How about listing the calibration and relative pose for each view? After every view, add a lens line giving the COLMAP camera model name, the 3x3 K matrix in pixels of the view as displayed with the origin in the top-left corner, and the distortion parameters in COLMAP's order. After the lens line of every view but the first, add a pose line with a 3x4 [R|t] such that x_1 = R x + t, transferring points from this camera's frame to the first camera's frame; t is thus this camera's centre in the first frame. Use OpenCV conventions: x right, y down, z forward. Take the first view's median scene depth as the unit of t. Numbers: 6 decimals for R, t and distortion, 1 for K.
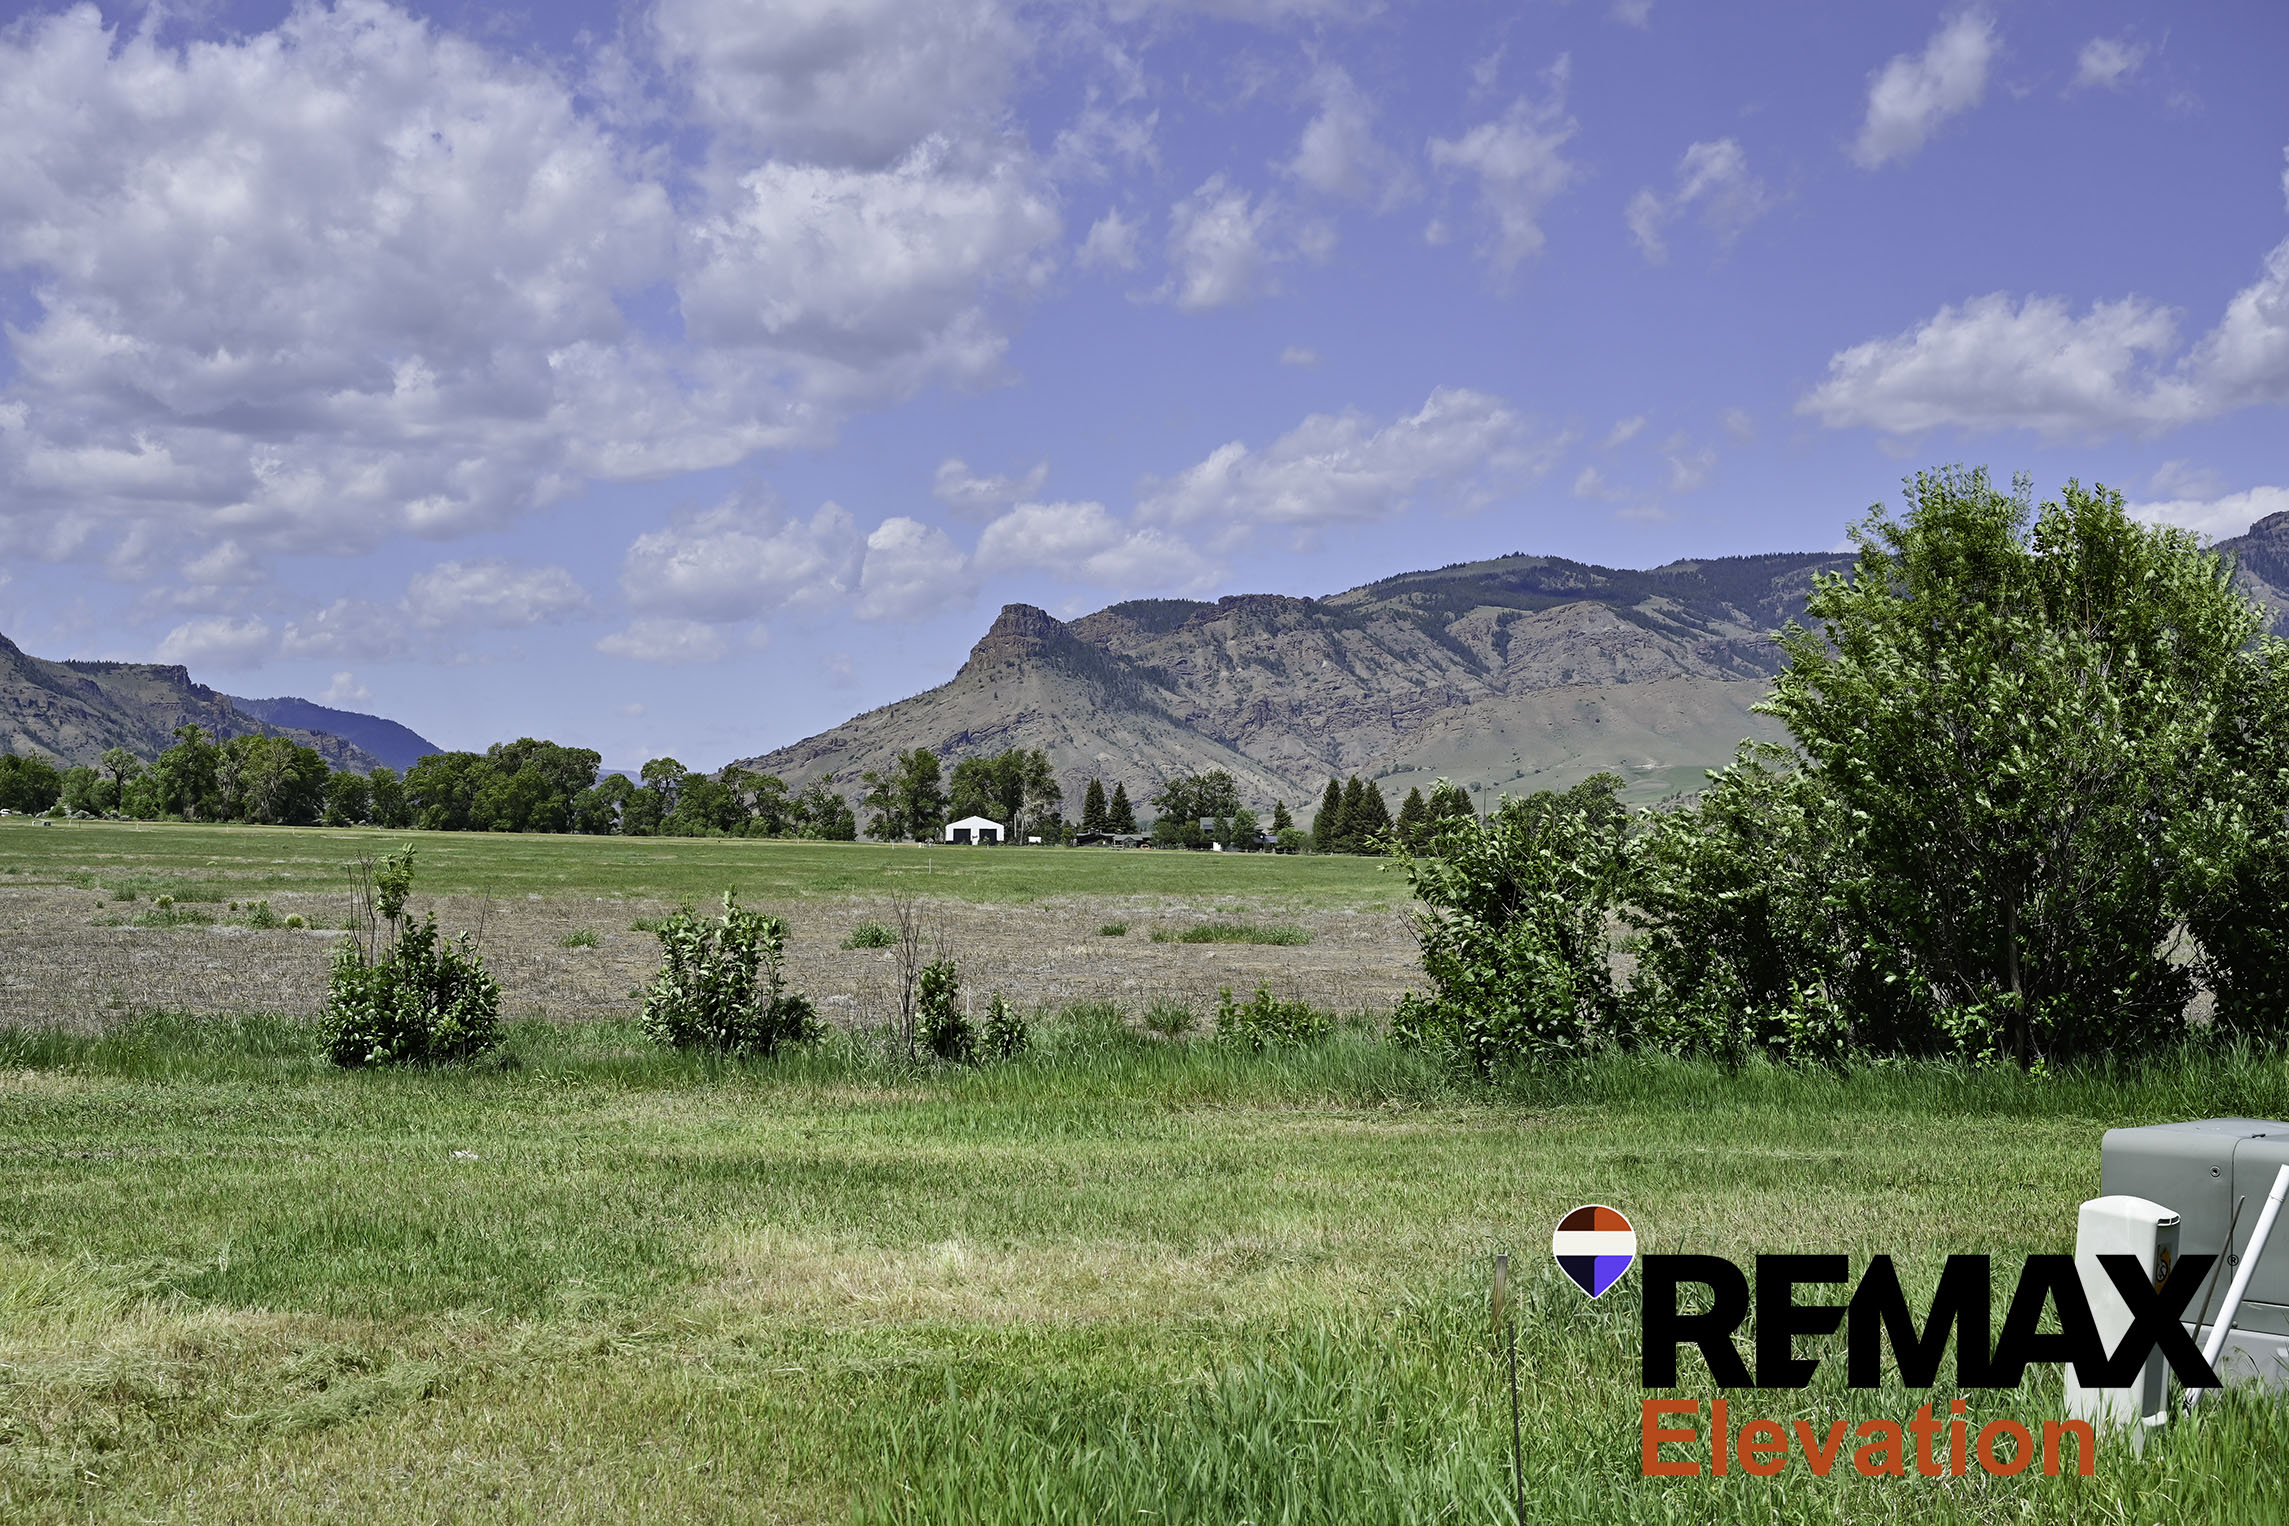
lens RADIAL K [[3049.3, 0, 1144.5], [0, 3049.3, 763.0], [0, 0, 1]] dist [-0.002908, 0.001557]
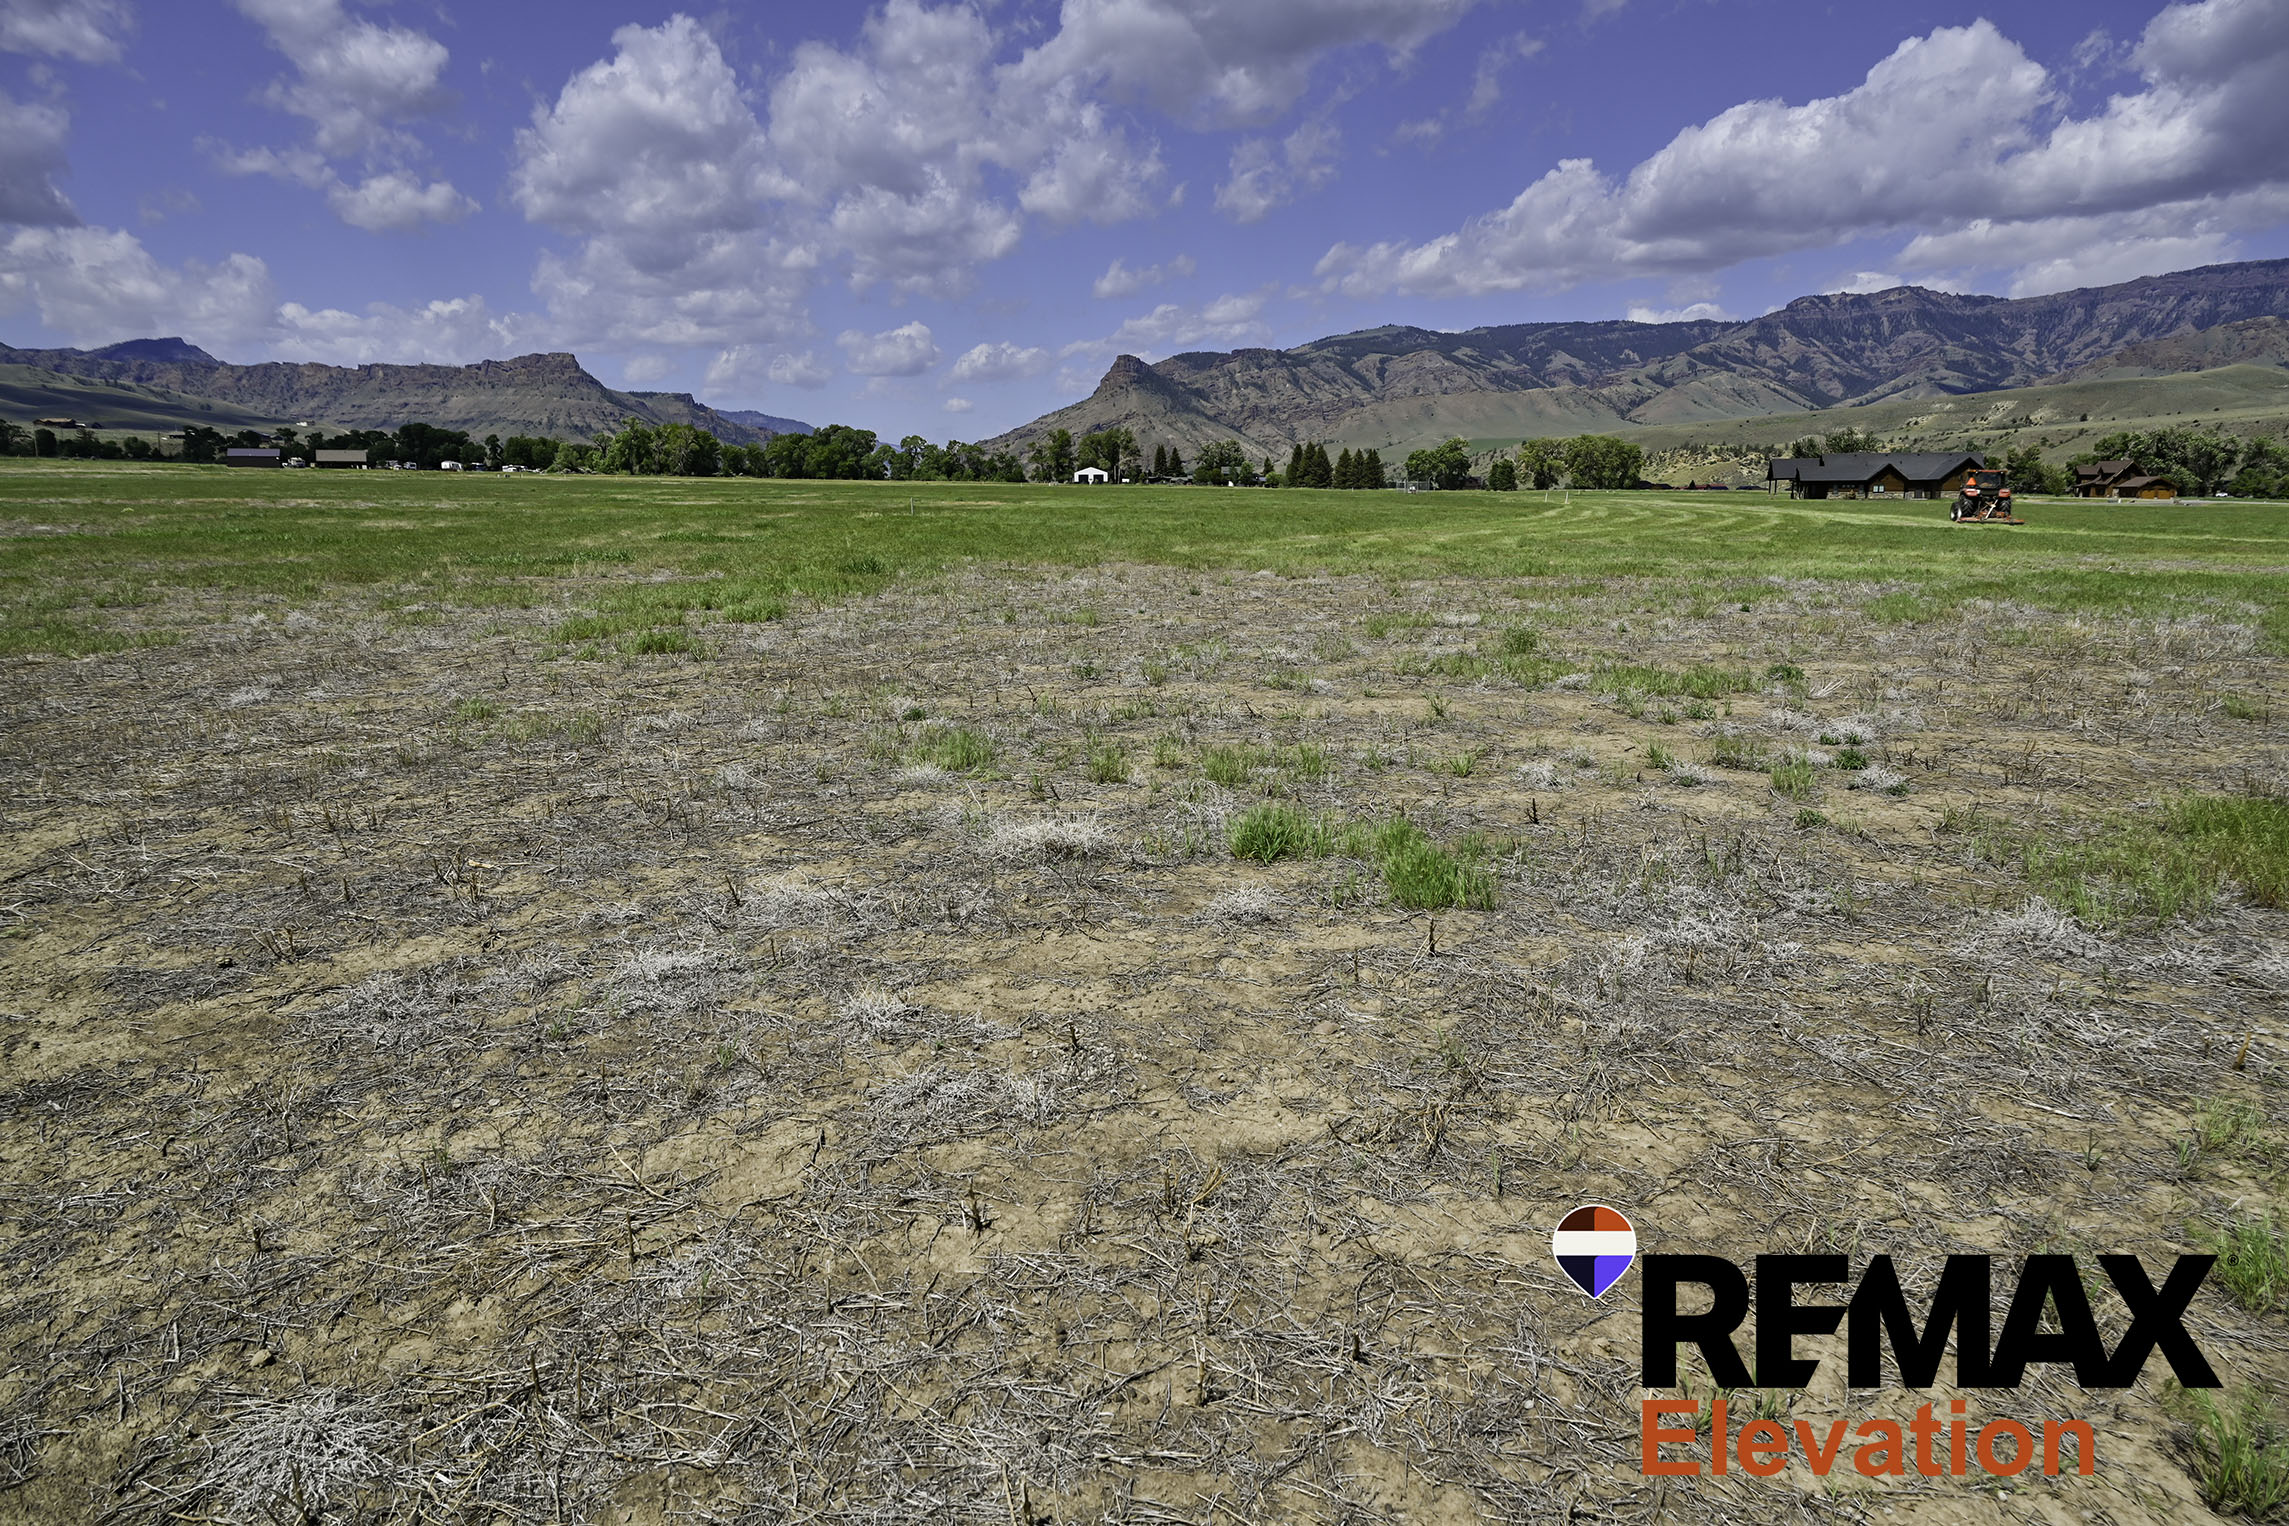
lens RADIAL K [[1508.7, 0, 1144.5], [0, 1508.7, 763.0], [0, 0, 1]] dist [-0.002124, -0.000294]
pose [[0.999443, -0.003200, -0.033219, 0.002443], [0.010044, 0.978085, 0.207964, 0.003609], [0.031825, -0.208182, 0.977572, 0.121921]]
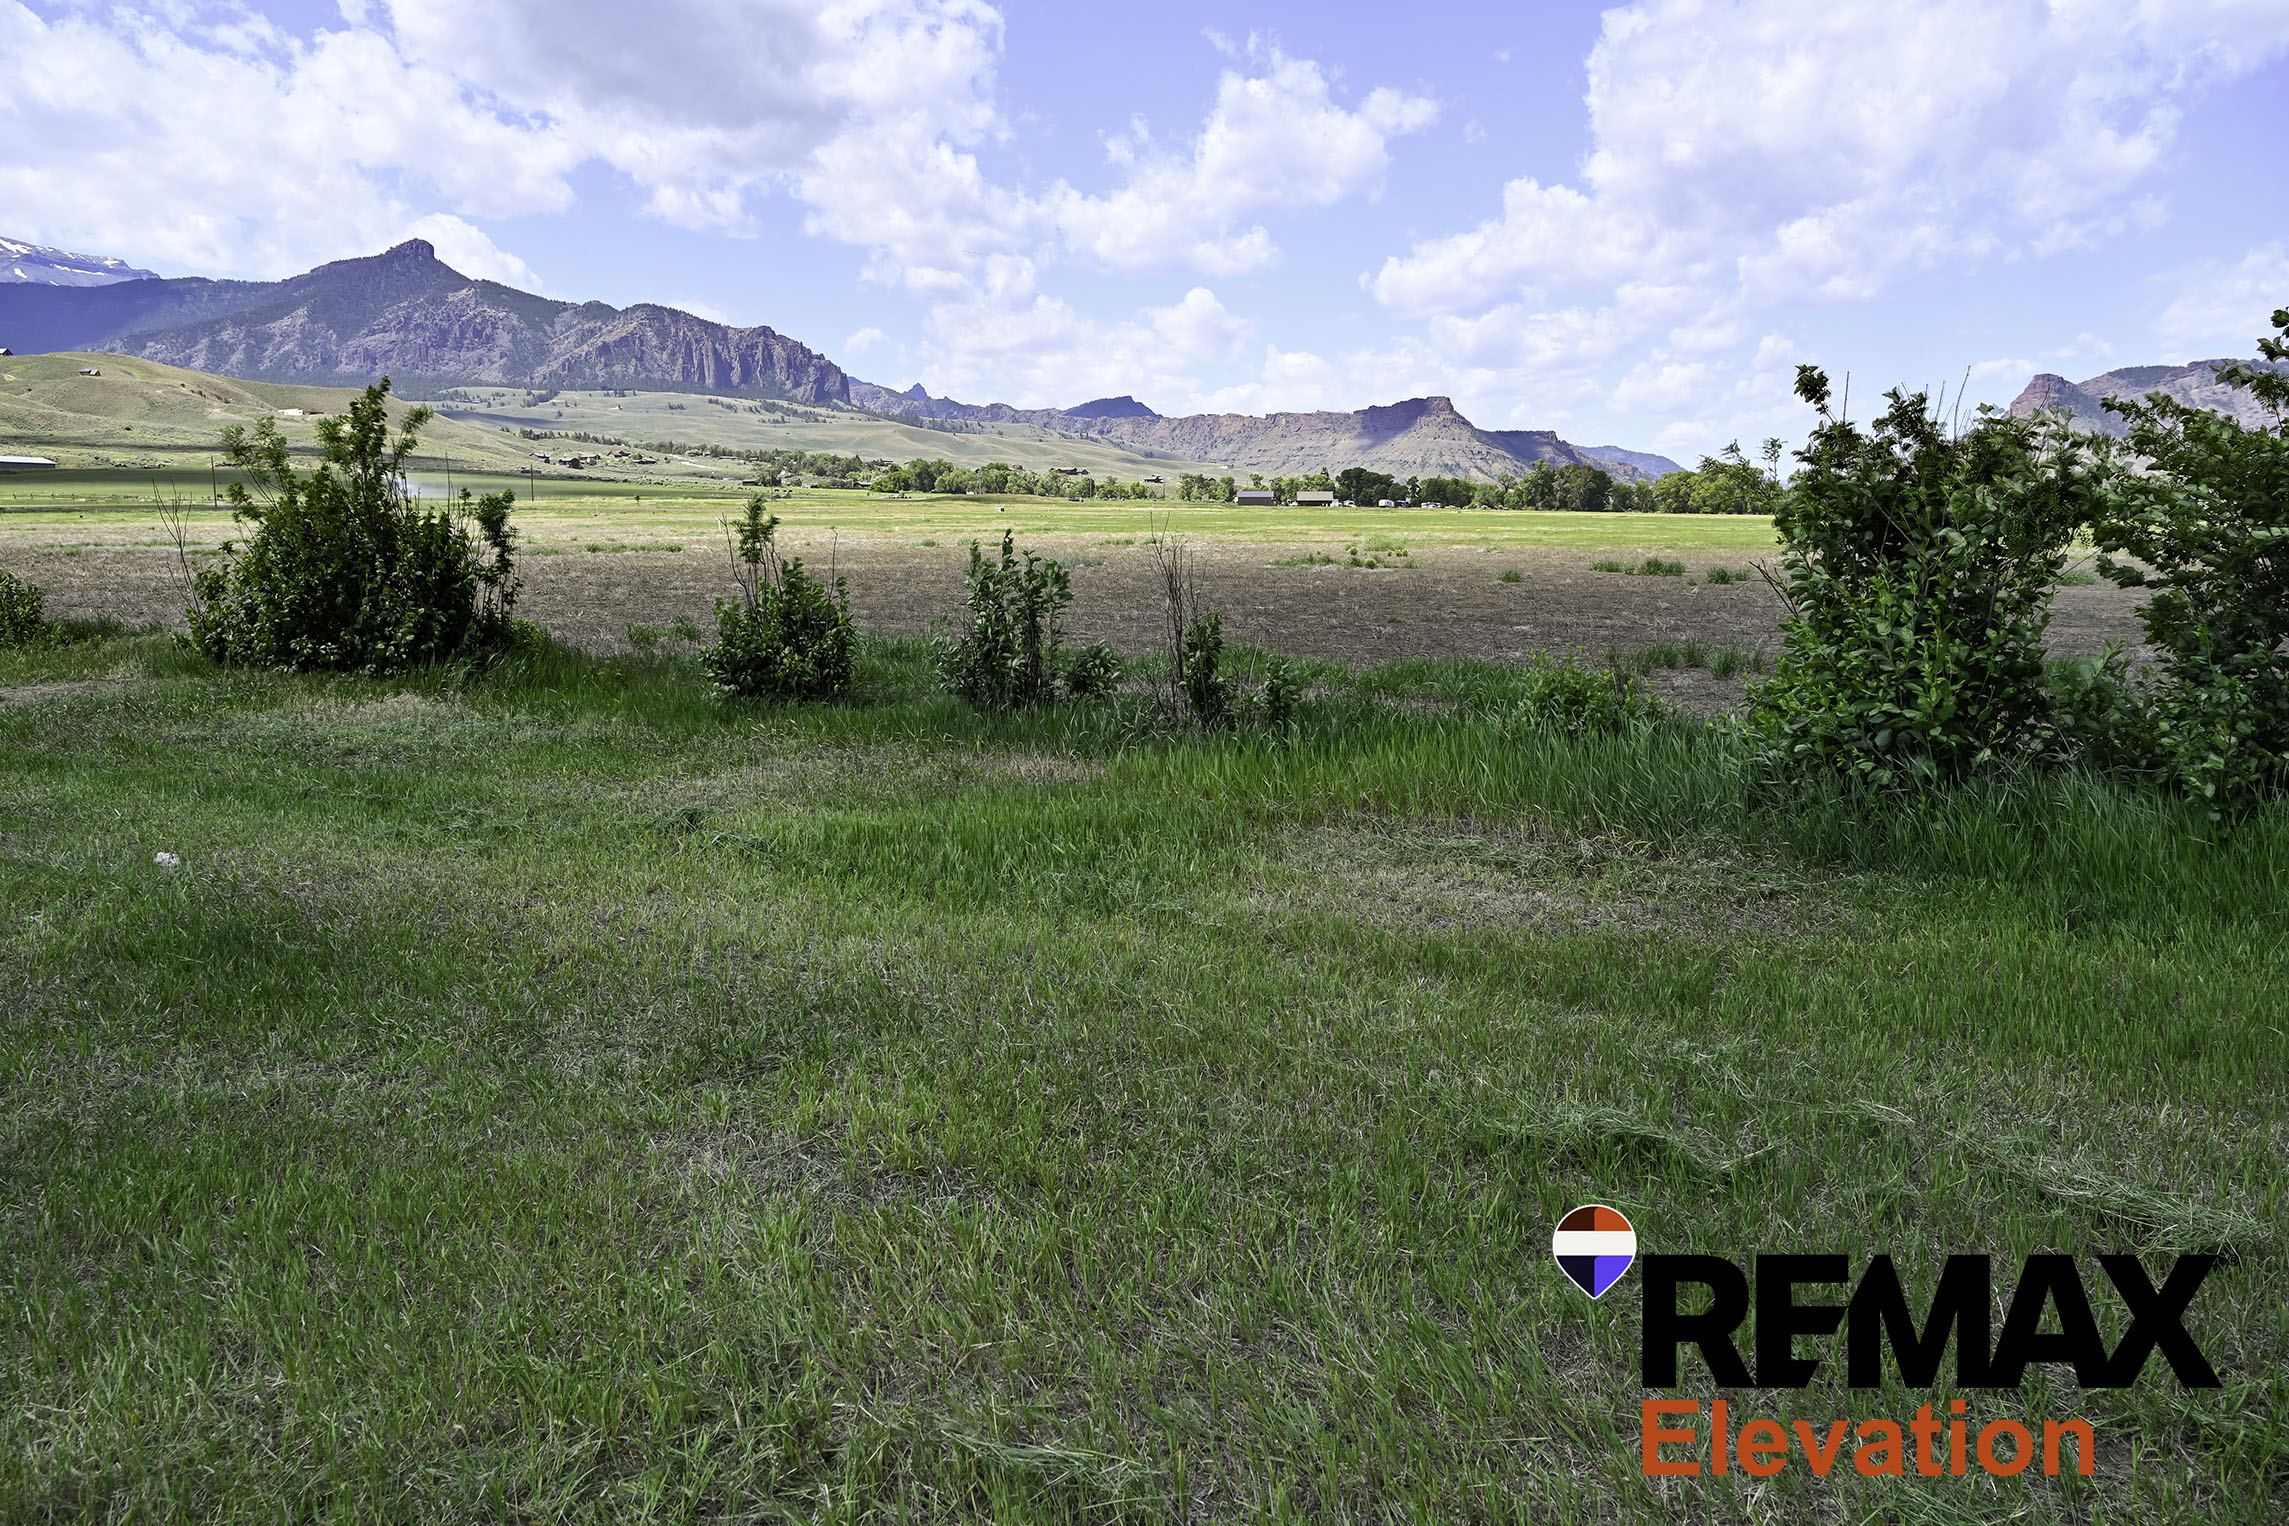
lens RADIAL K [[1535.6, 0, 1153.7], [0, 1535.6, 740.7], [0, 0, 1]] dist [-0.002617, -0.002068]
pose [[0.847099, 0.066135, -0.527304, 0.005826], [0.022961, 0.986745, 0.160645, 0.001027], [0.530938, -0.148190, 0.834352, 0.021551]]
